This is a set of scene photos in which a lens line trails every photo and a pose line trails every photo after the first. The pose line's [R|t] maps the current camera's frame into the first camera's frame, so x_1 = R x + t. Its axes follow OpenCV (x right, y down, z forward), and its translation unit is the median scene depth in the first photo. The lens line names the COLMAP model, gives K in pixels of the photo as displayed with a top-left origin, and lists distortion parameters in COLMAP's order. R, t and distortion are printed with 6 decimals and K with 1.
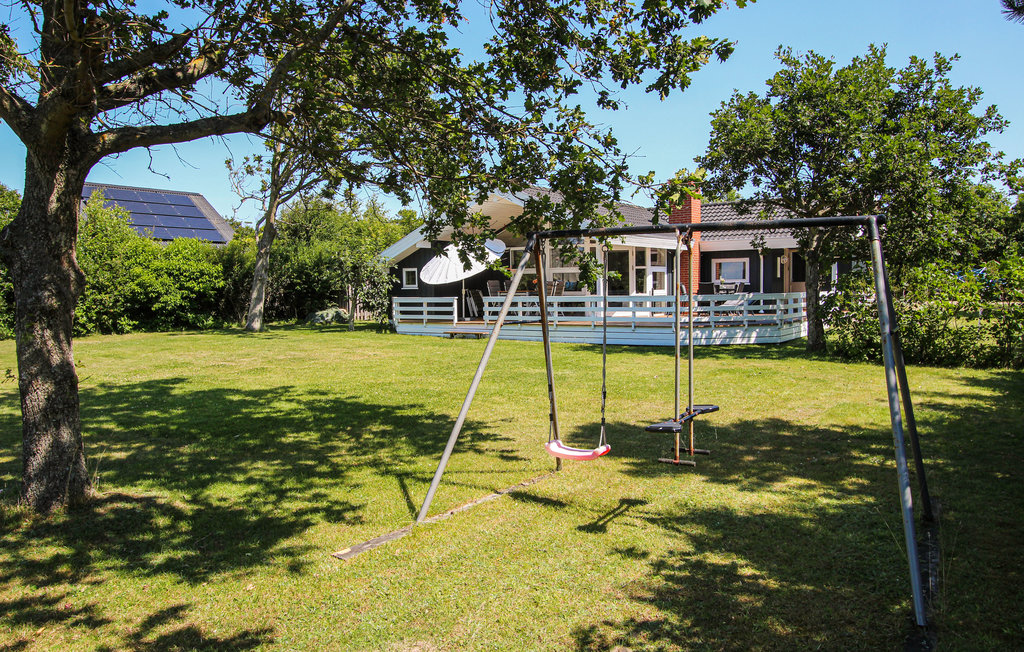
lens RADIAL K [[765.9, 0, 515.0], [0, 765.9, 333.4], [0, 0, 1]] dist [-0.004993, 0.001382]
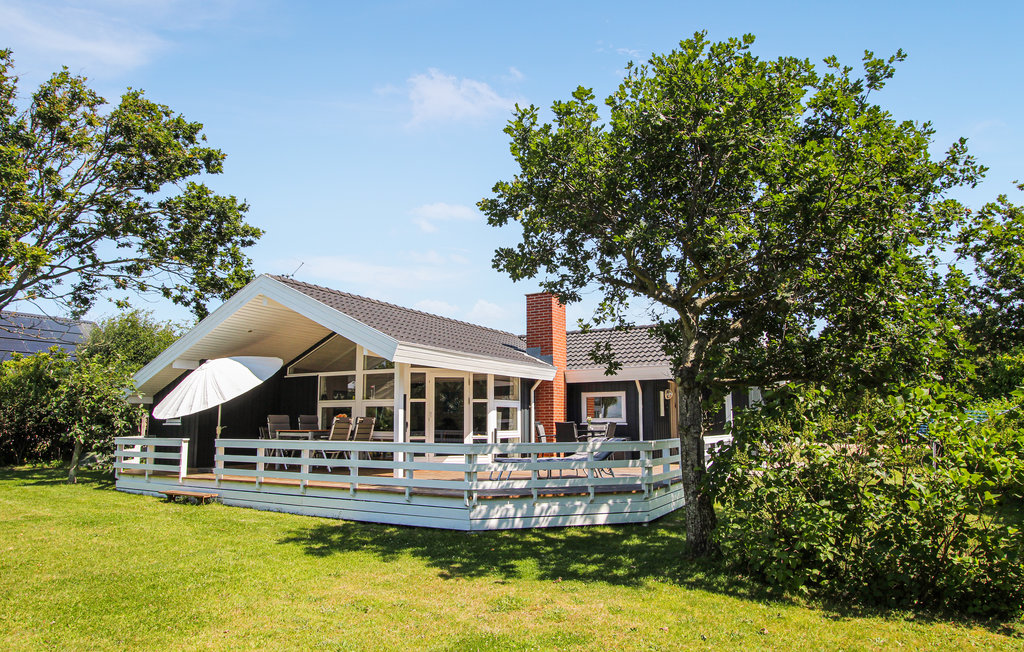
lens RADIAL K [[634.8, 0, 517.3], [0, 634.8, 333.9], [0, 0, 1]] dist [-0.013899, 0.000244]
pose [[0.997420, 0.022198, 0.068263, 0.174603], [-0.008098, 0.979708, -0.200266, -0.028561], [-0.071323, 0.199196, 0.977361, 0.414215]]
